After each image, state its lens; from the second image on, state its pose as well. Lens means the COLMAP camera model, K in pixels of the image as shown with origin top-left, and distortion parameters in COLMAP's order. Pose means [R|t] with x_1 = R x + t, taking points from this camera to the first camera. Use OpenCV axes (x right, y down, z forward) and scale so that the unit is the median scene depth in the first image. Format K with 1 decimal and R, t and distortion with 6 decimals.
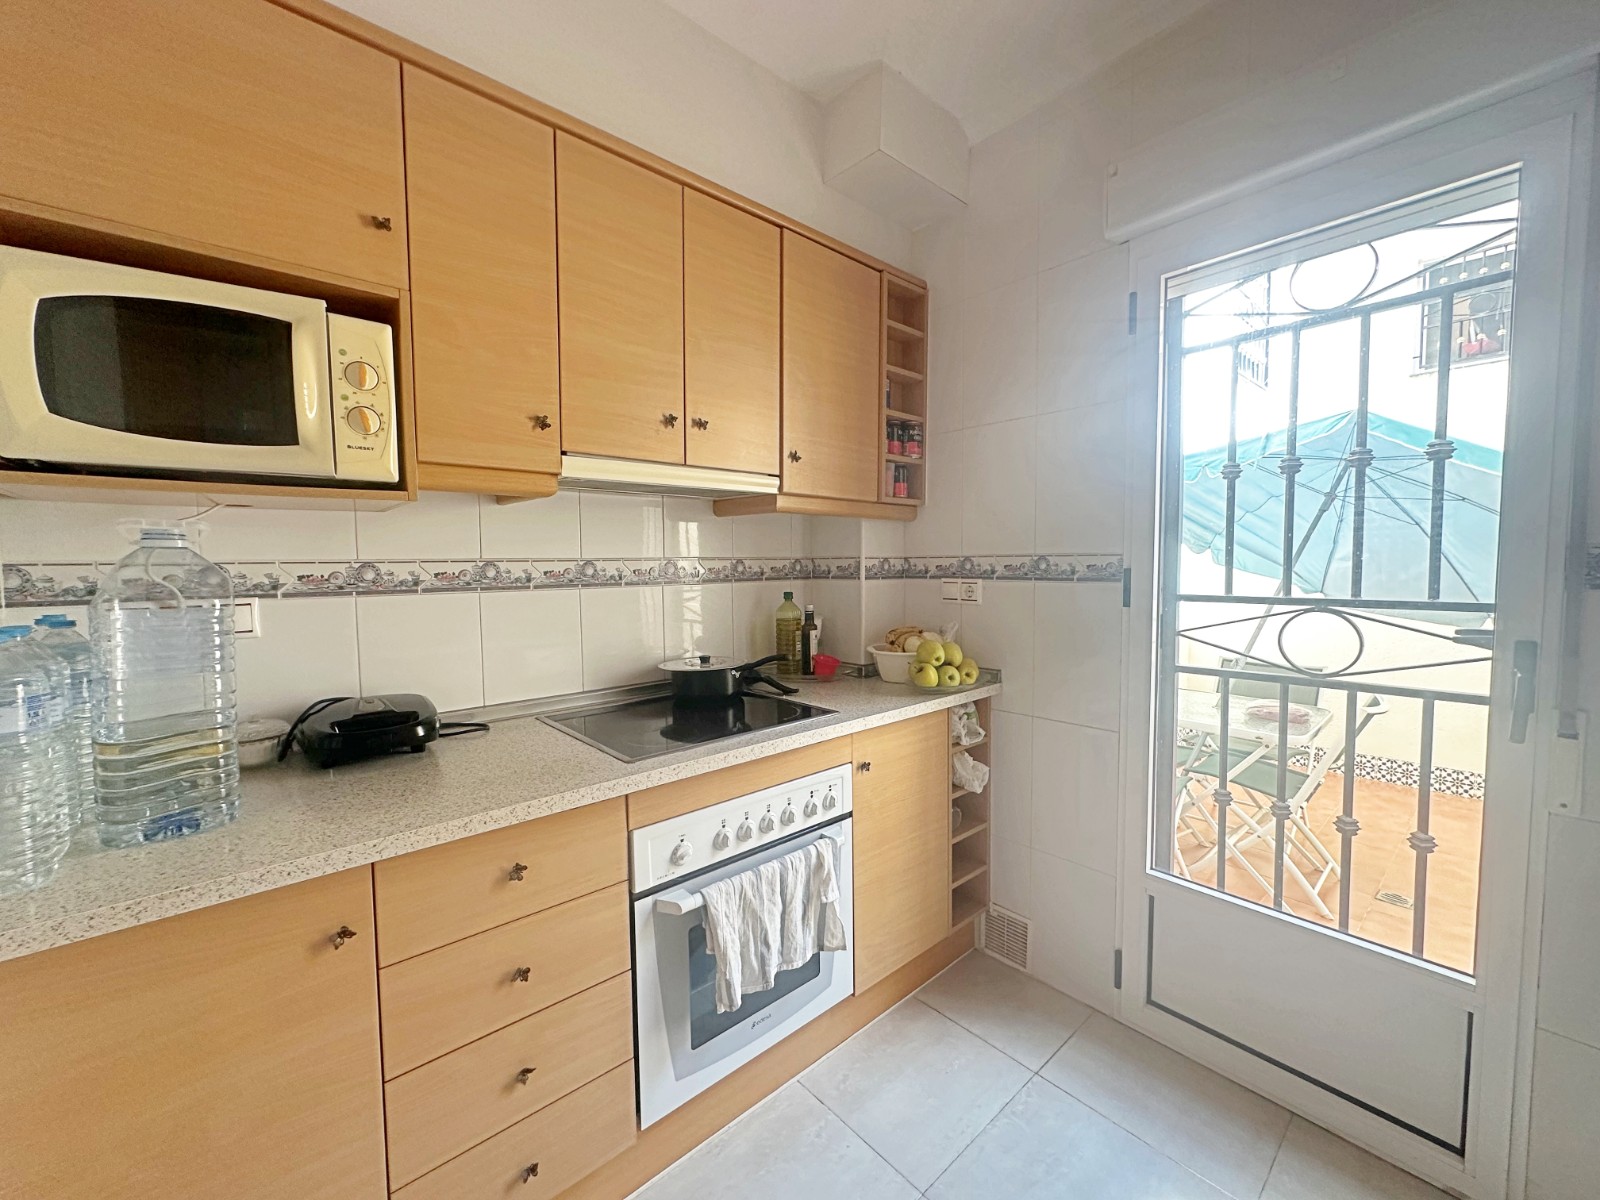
lens RADIAL K [[638.7, 0, 800.0], [0, 638.7, 600.0], [0, 0, 1]] dist [-0.002704, 0.001013]
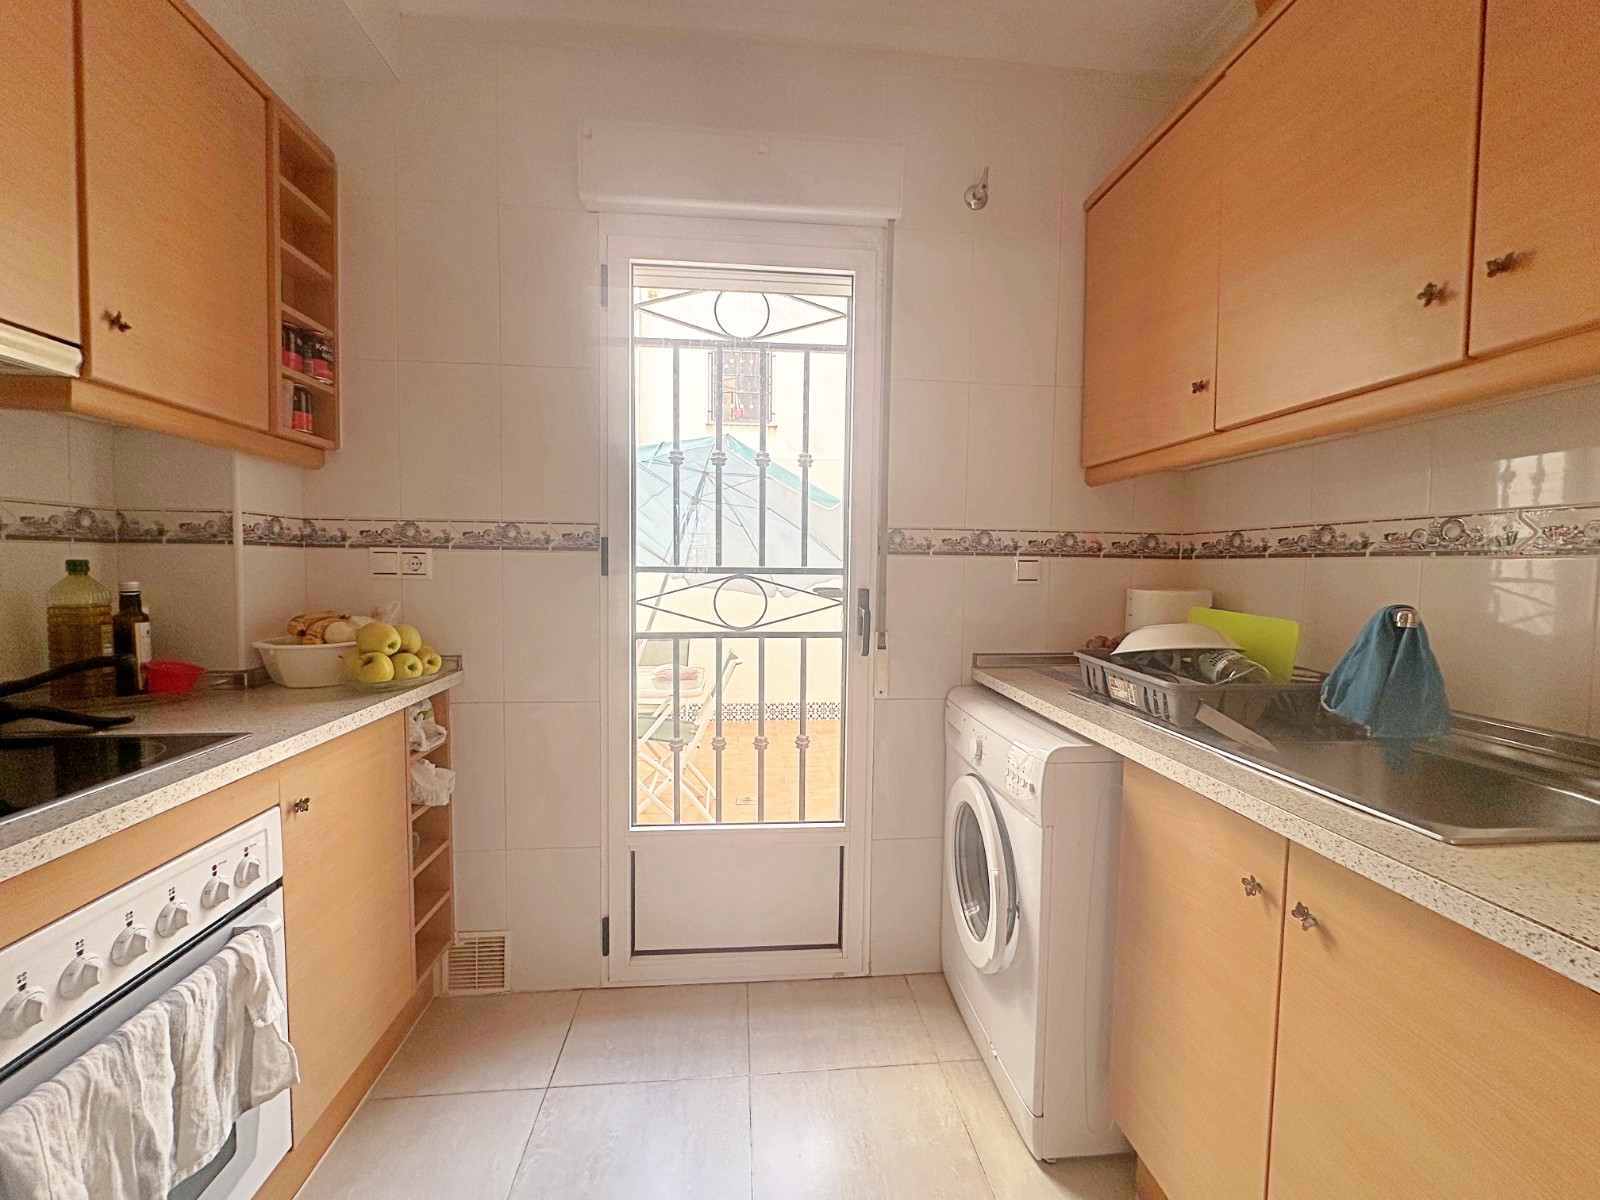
lens RADIAL K [[638.7, 0, 800.0], [0, 638.7, 600.0], [0, 0, 1]] dist [-0.002704, 0.001013]
pose [[0.586877, -0.027371, 0.809214, -0.118216], [0.031875, 0.999435, 0.010688, 0.044987], [-0.809049, 0.019521, 0.587417, 0.144669]]
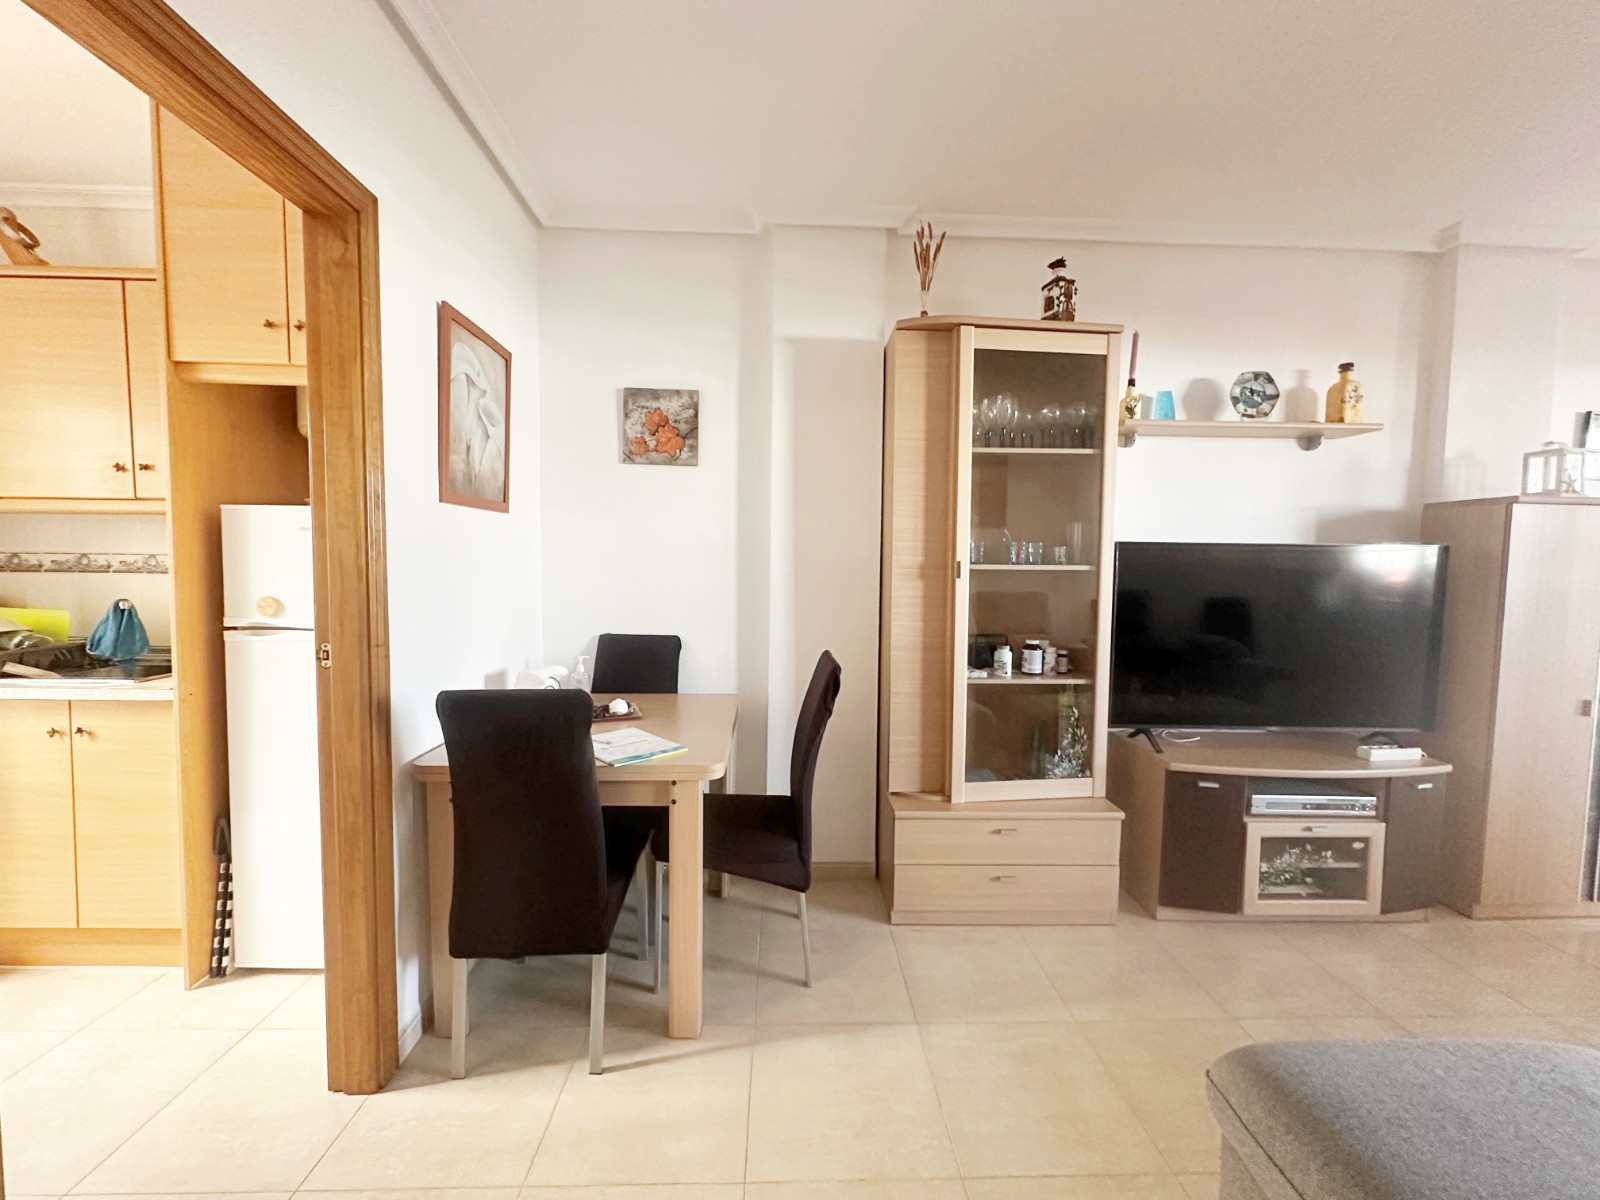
lens RADIAL K [[638.7, 0, 800.0], [0, 638.7, 600.0], [0, 0, 1]] dist [-0.002704, 0.001013]
pose [[-0.768104, -0.033197, 0.639464, -1.152667], [0.033665, 0.995180, 0.092101, 0.004884], [-0.639440, 0.092271, -0.763284, 0.149948]]
